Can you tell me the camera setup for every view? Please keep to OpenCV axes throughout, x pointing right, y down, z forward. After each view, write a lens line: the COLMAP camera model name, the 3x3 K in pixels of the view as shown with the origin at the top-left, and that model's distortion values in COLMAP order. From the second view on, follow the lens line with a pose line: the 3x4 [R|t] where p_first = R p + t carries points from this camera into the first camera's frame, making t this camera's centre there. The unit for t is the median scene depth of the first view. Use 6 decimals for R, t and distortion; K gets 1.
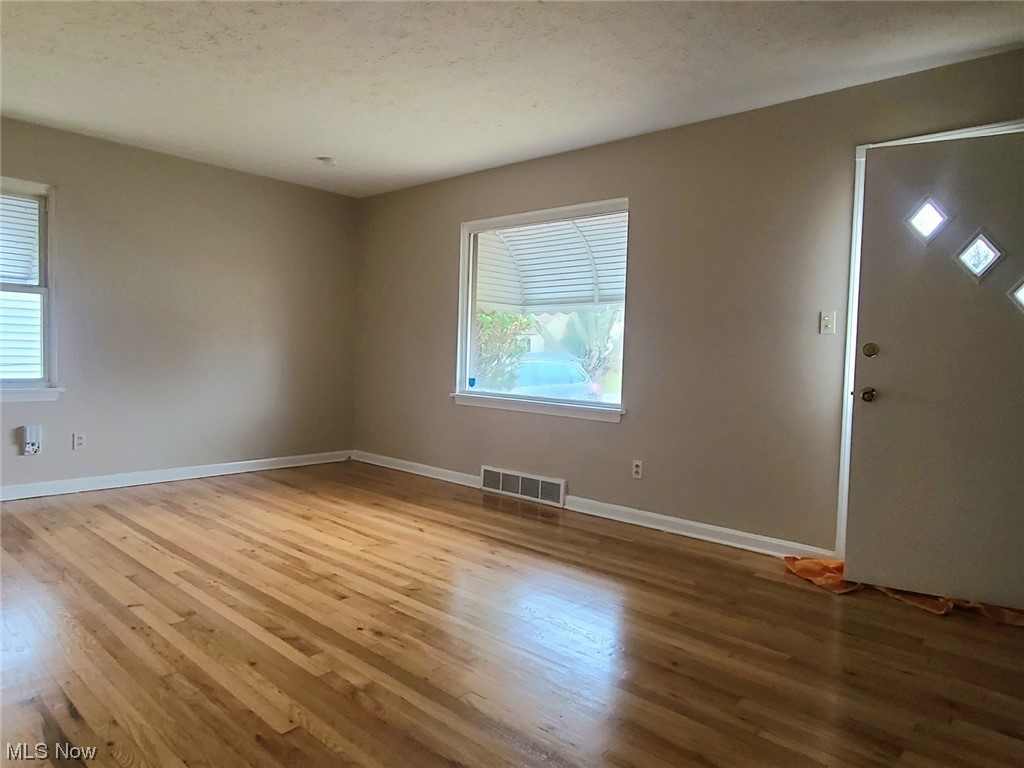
lens RADIAL K [[662.8, 0, 512.0], [0, 662.8, 384.0], [0, 0, 1]] dist [-0.001487, -0.000662]
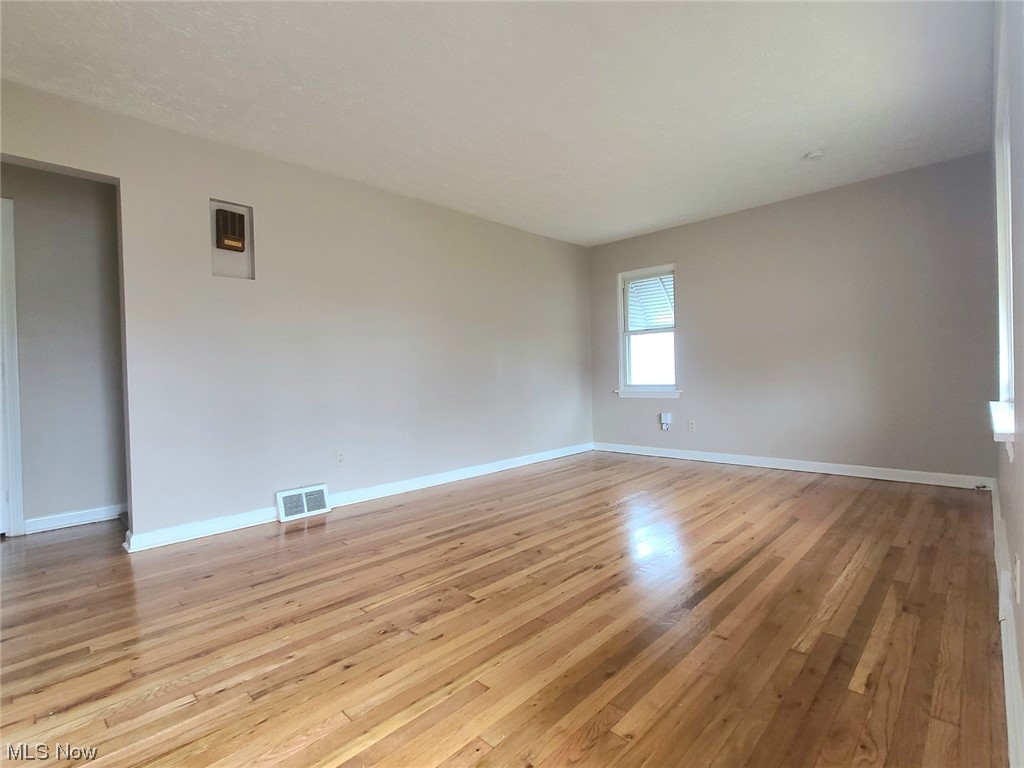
lens RADIAL K [[484.7, 0, 512.0], [0, 484.7, 384.0], [0, 0, 1]] dist [-0.001773, -0.000682]
pose [[-0.030061, -0.014035, -0.999450, 0.534599], [-0.026694, 0.999556, -0.013234, 0.019566], [0.999192, 0.026282, -0.030422, 0.726170]]
